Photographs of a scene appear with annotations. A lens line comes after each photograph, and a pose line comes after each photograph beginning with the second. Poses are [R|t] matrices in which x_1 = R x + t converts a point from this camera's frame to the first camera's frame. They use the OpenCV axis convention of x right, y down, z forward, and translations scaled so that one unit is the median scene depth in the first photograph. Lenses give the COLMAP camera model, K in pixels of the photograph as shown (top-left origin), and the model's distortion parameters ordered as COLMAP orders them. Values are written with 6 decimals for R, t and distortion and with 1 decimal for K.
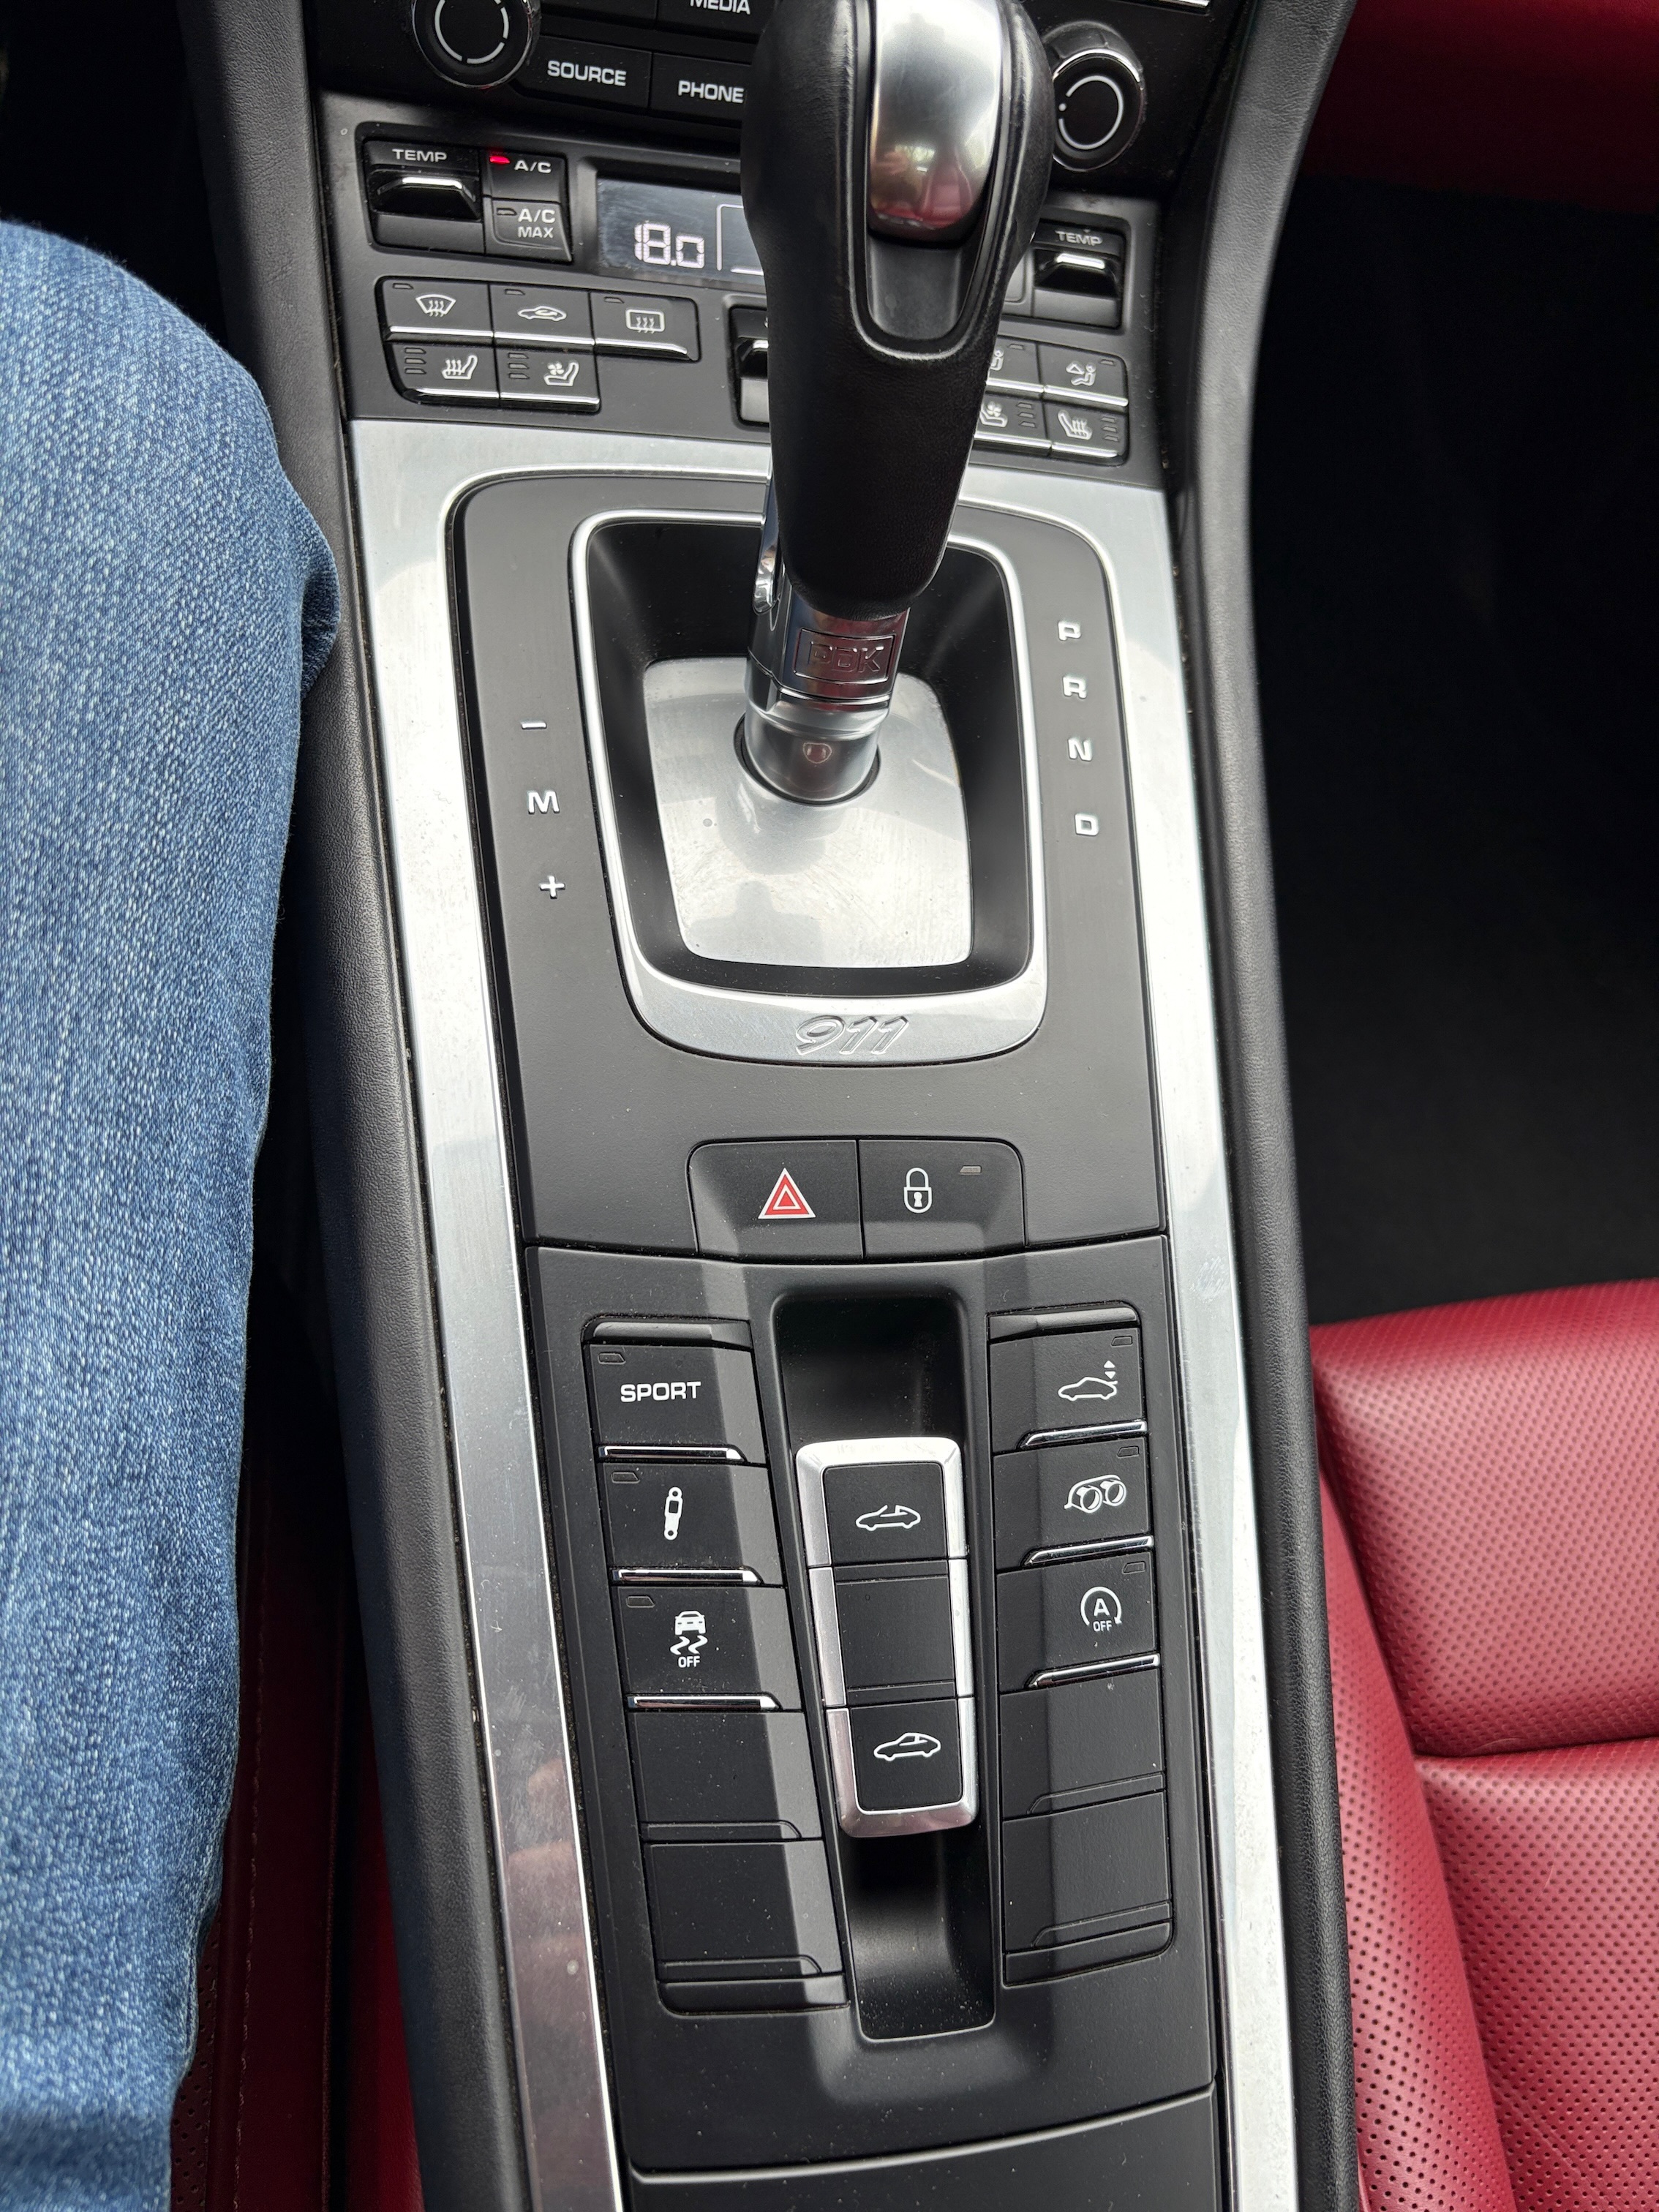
lens RADIAL K [[1685.3, 0, 828.7], [0, 1685.3, 1105.8], [0, 0, 1]] dist [0.060046, -0.068271]
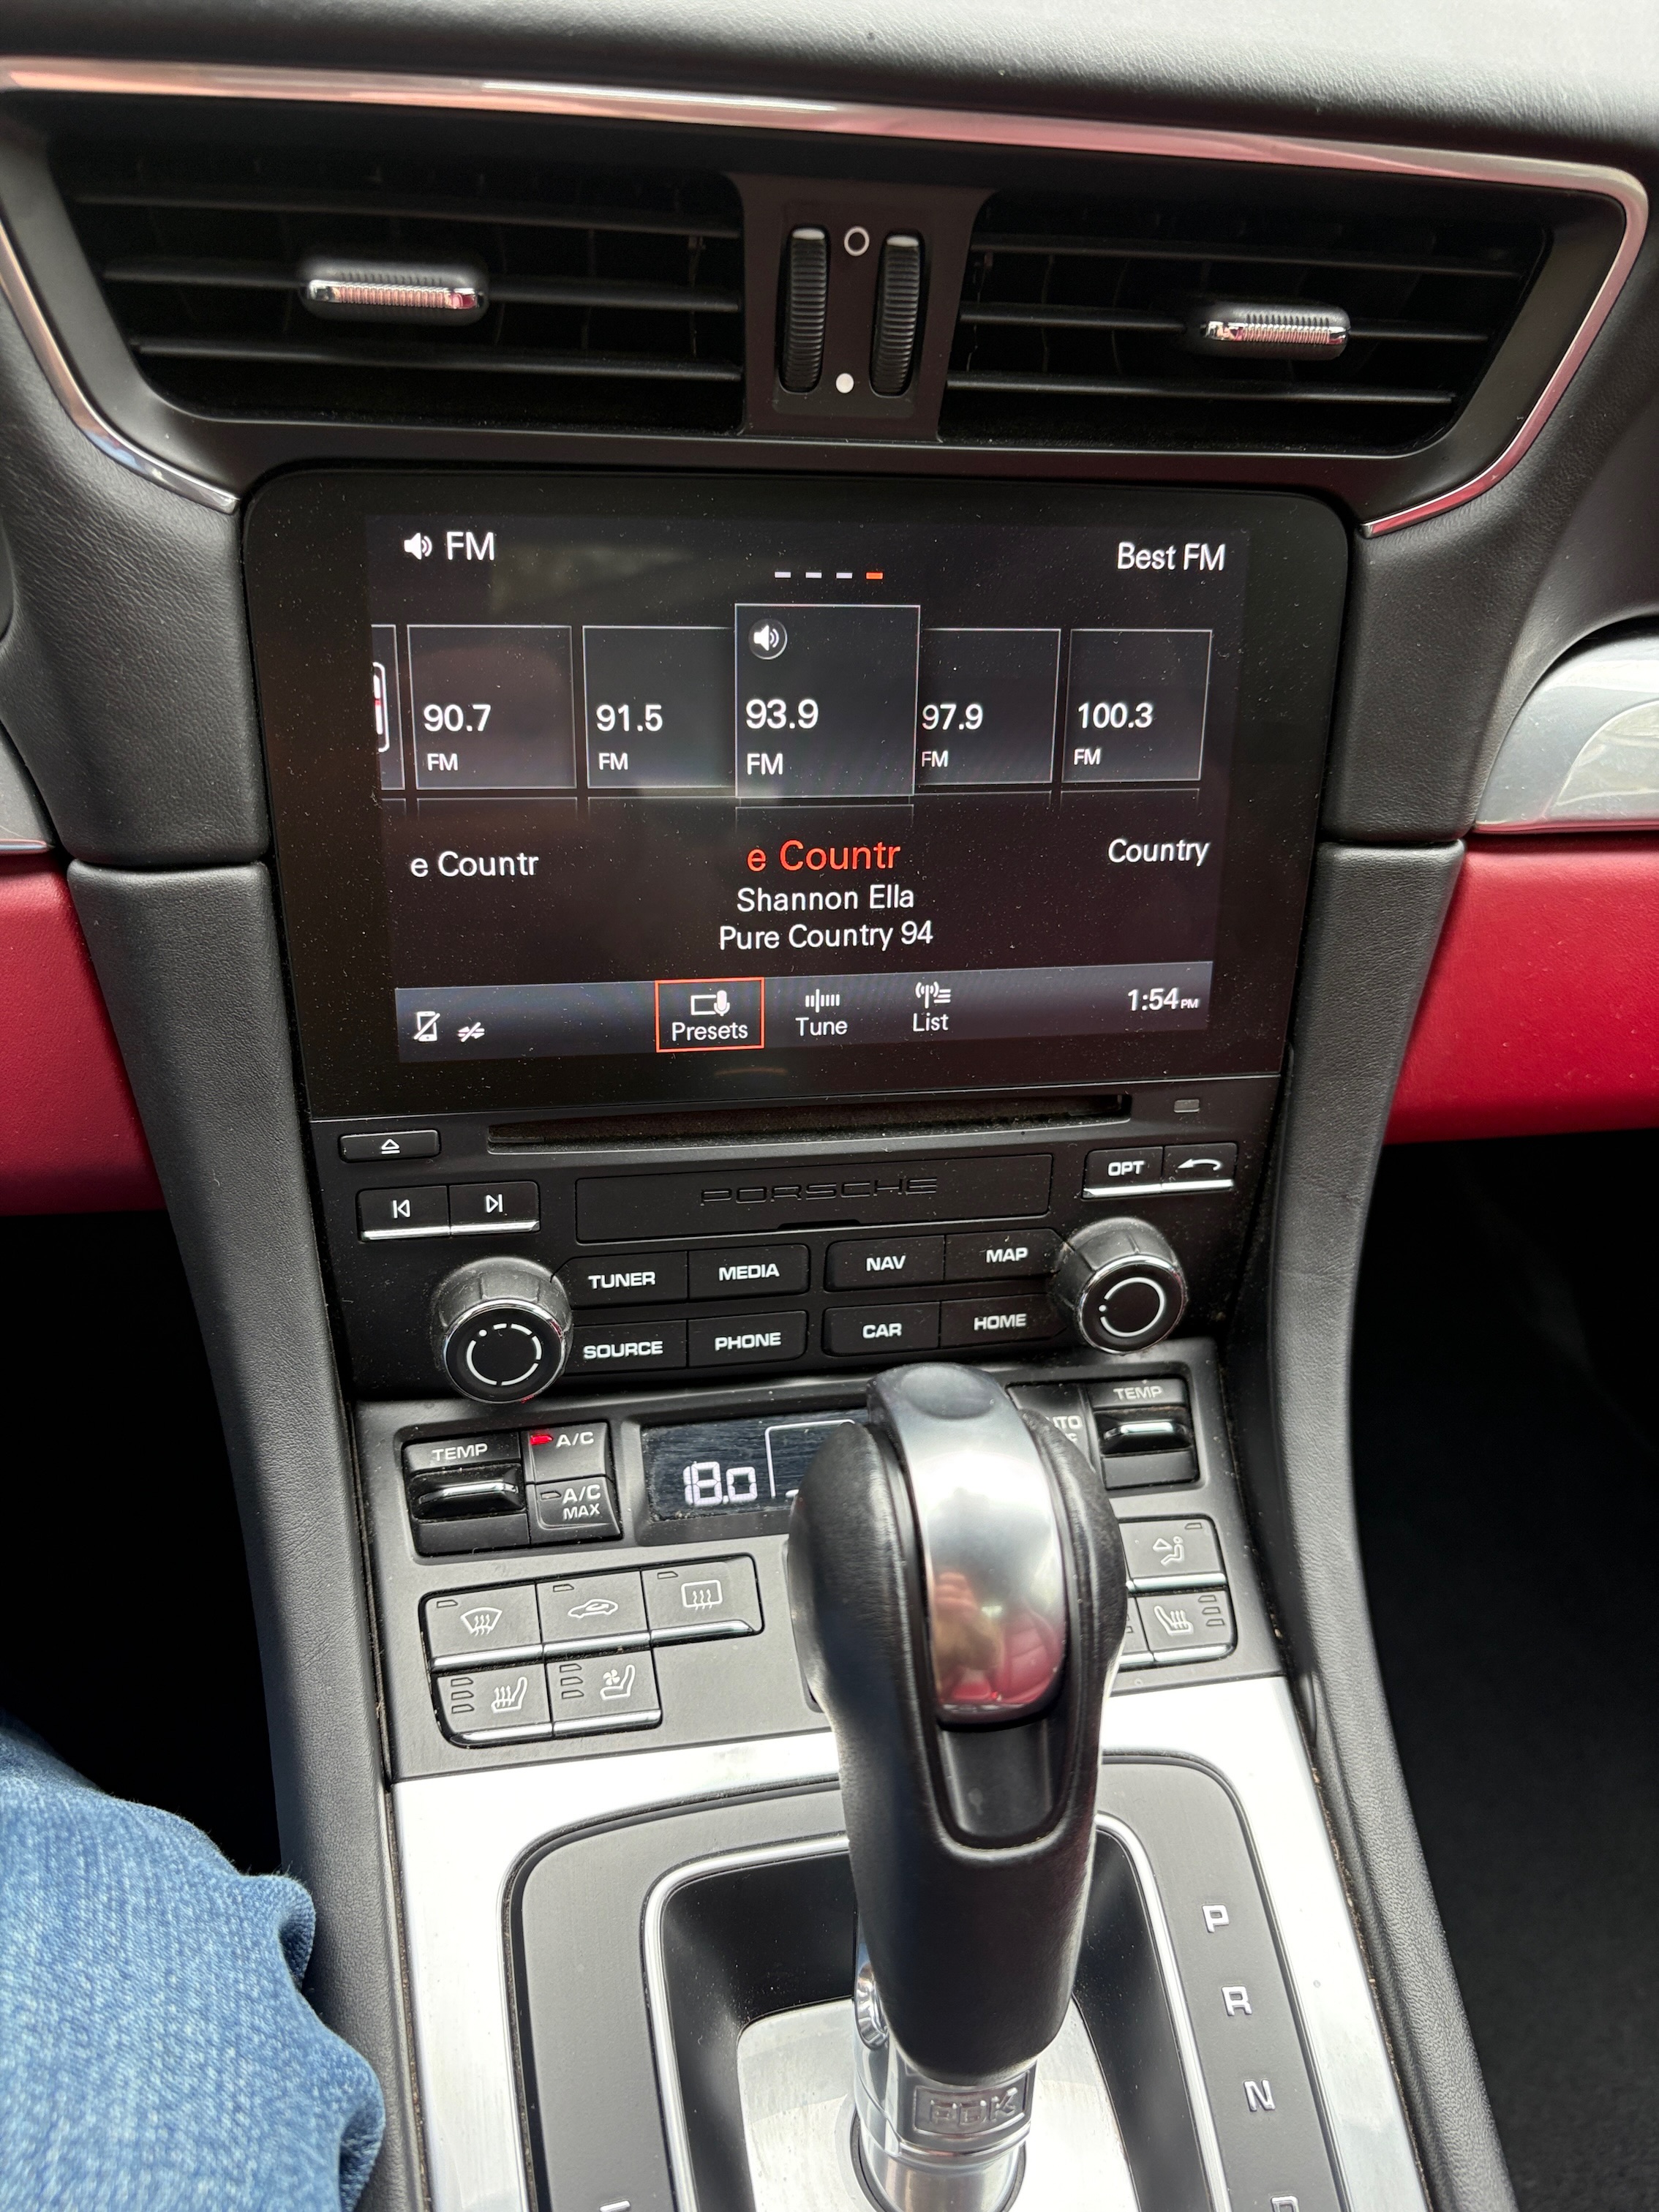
lens RADIAL K [[1685.3, 0, 829.3], [0, 1685.3, 1108.3], [0, 0, 1]] dist [0.060046, -0.068271]
pose [[0.990793, -0.131408, -0.032580, 0.028071], [0.114036, 0.939731, -0.322337, -0.404541], [0.072974, 0.315654, 0.946064, 0.033027]]
